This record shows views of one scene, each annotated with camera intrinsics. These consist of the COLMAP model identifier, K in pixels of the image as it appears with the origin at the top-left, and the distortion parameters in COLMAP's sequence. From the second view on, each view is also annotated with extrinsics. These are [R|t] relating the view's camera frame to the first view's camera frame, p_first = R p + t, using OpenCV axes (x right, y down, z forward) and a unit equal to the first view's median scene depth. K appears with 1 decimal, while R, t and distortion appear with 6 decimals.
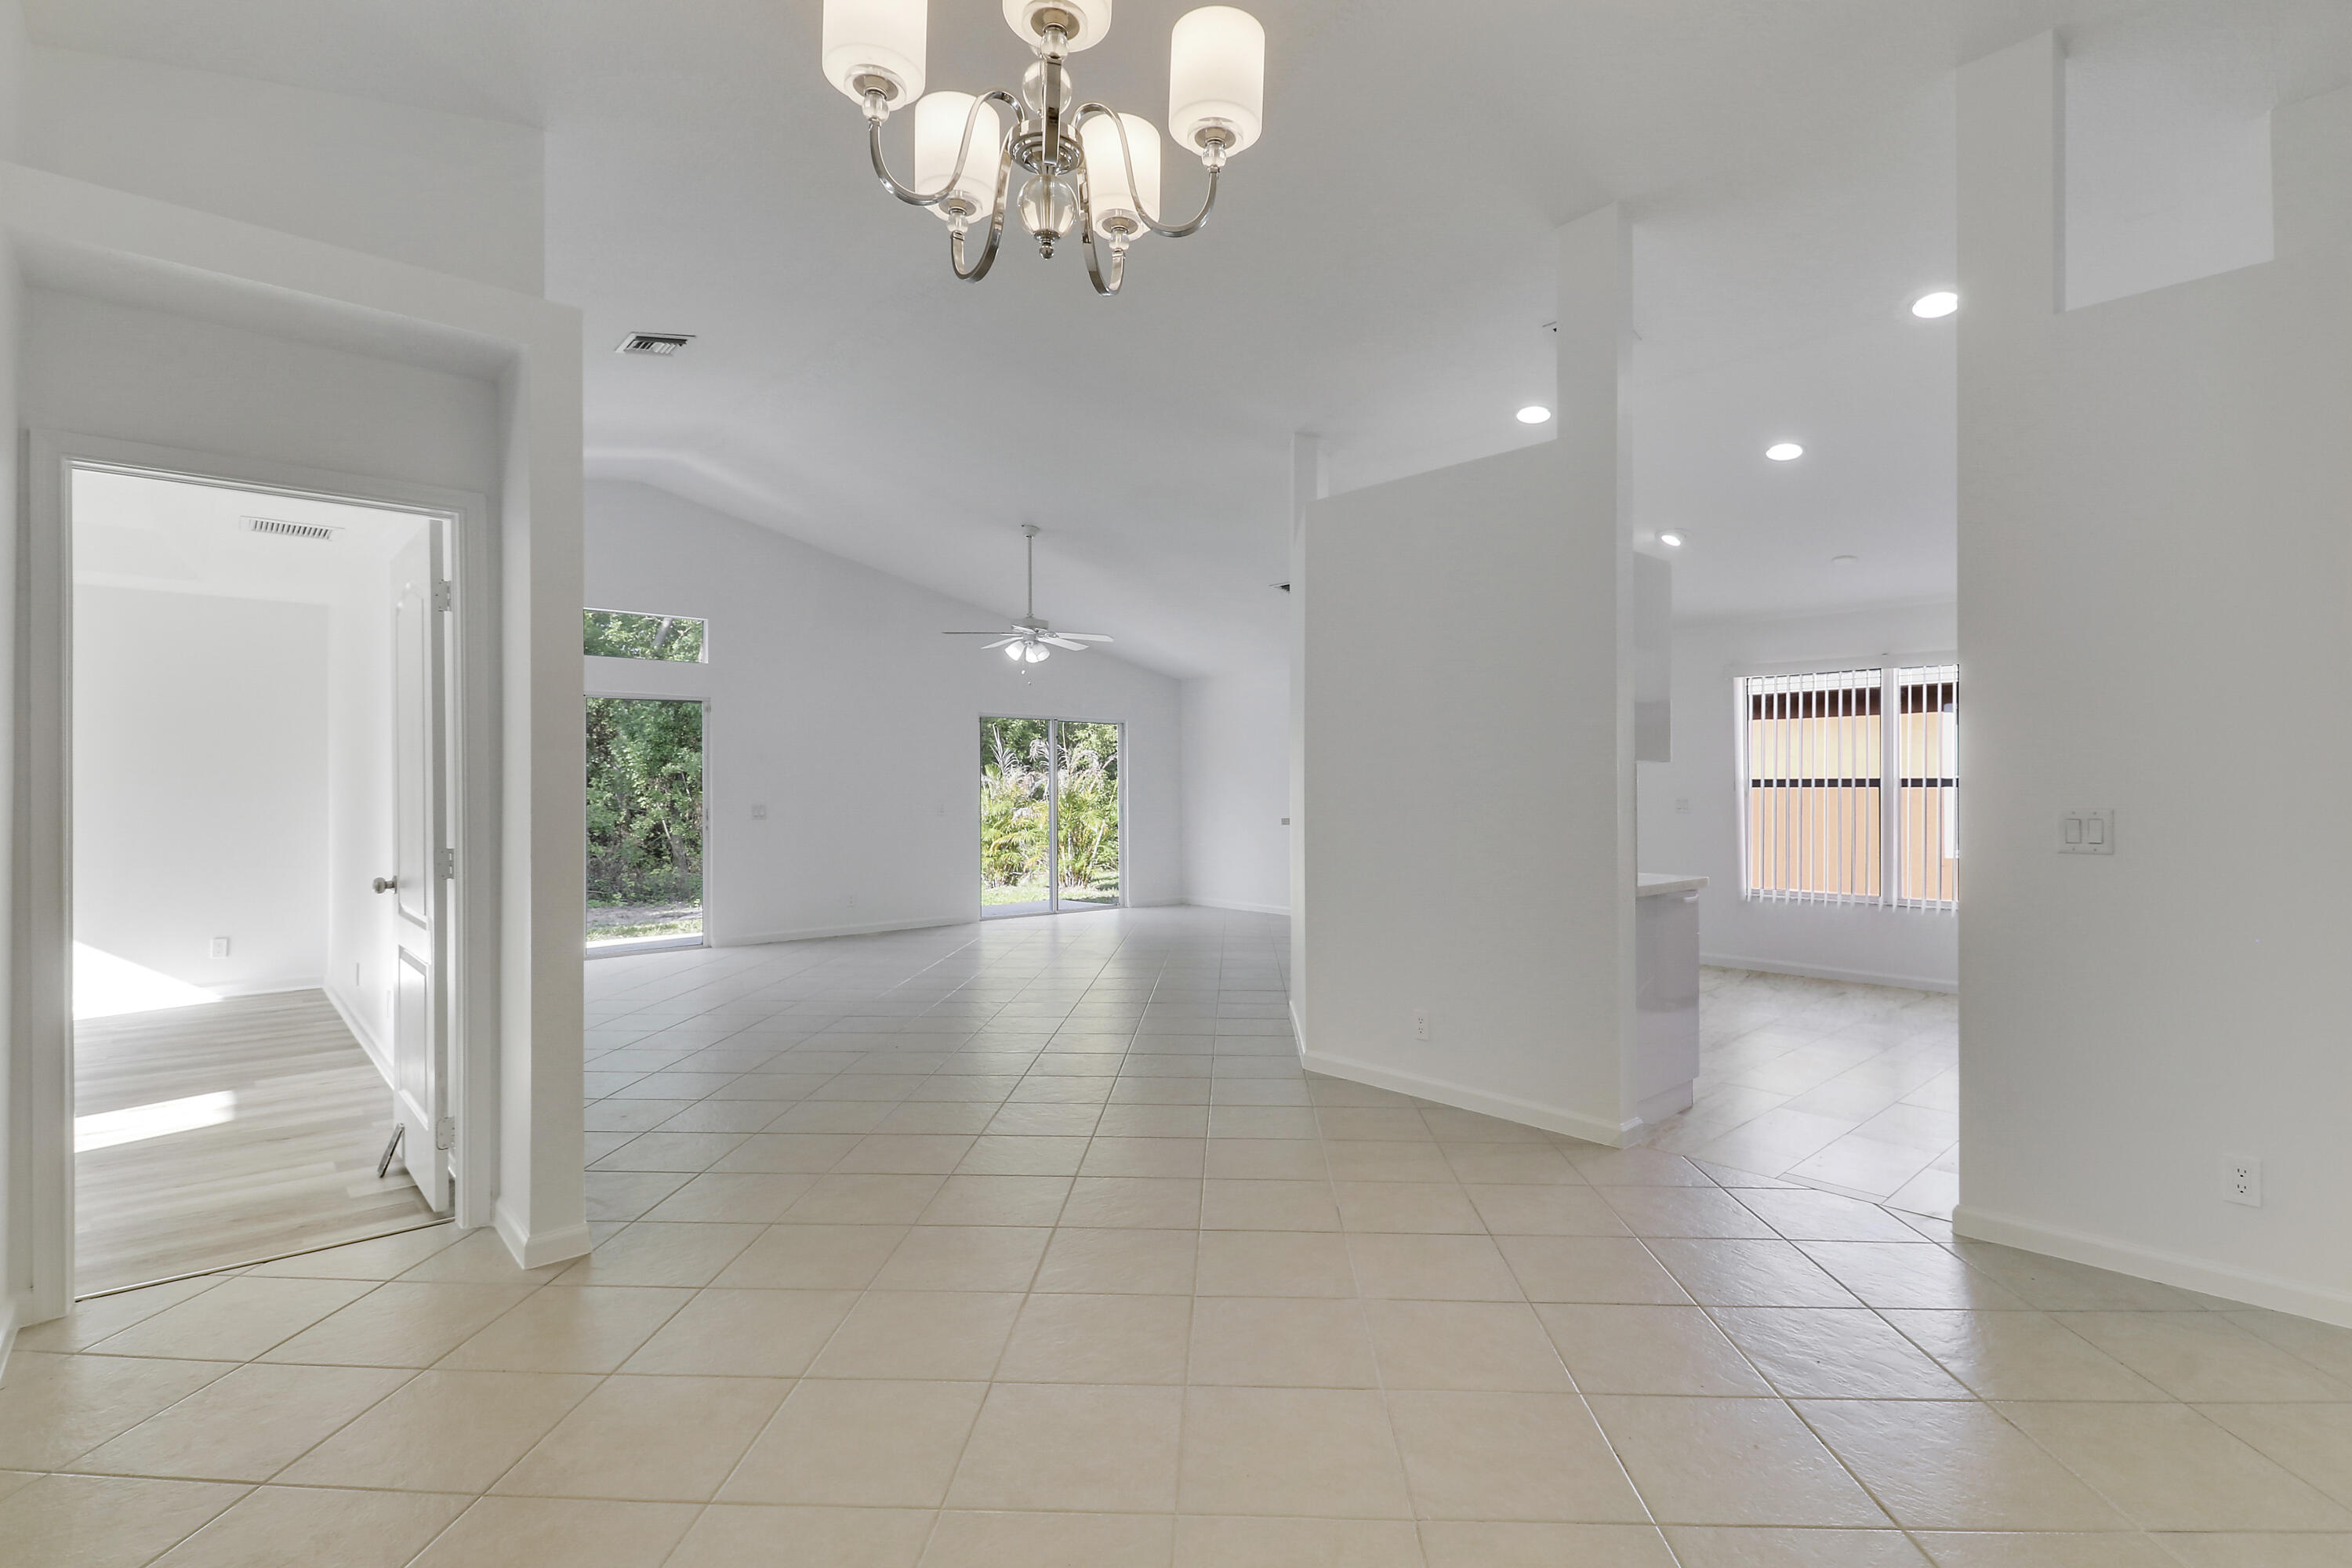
lens RADIAL K [[1126.7, 0, 1182.7], [0, 1126.7, 785.1], [0, 0, 1]] dist [-0.002366, -0.007771]
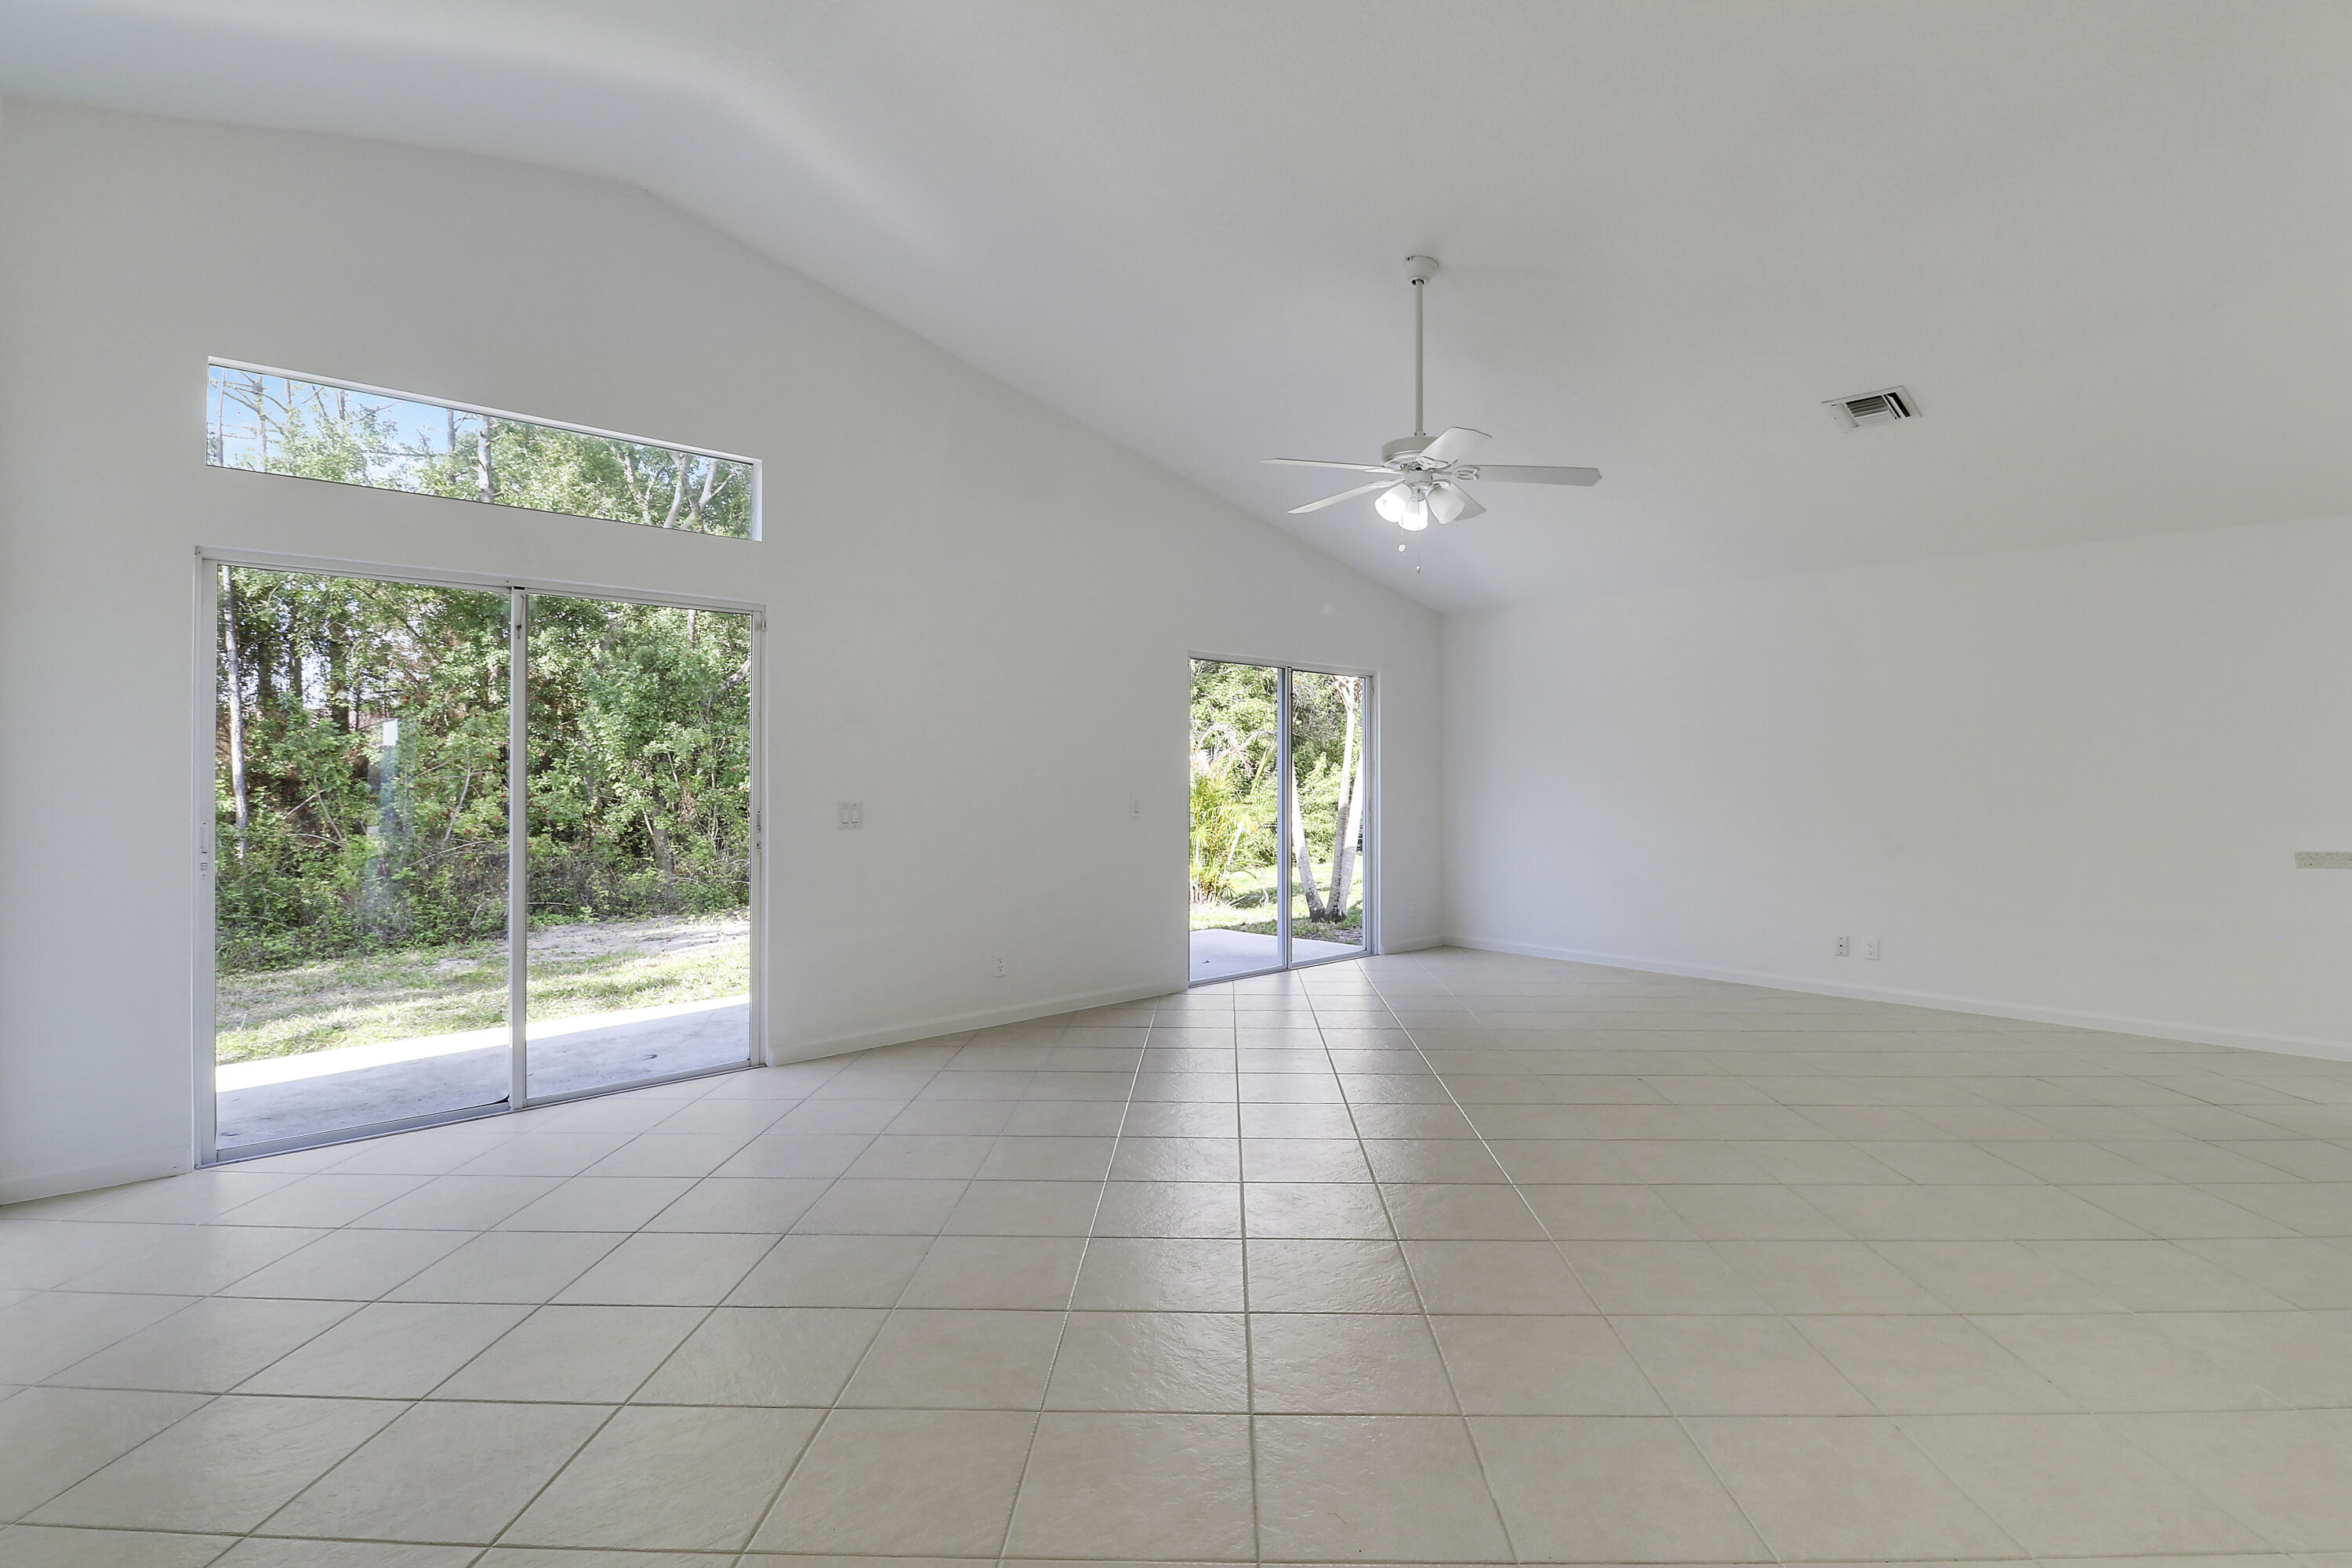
lens RADIAL K [[1126.7, 0, 1216.7], [0, 1126.7, 764.1], [0, 0, 1]] dist [-0.002366, -0.007771]
pose [[0.998956, 0.004687, 0.045438, -0.093330], [-0.004394, 0.999969, -0.006557, 0.000630], [-0.045467, 0.006350, 0.998946, 0.184164]]
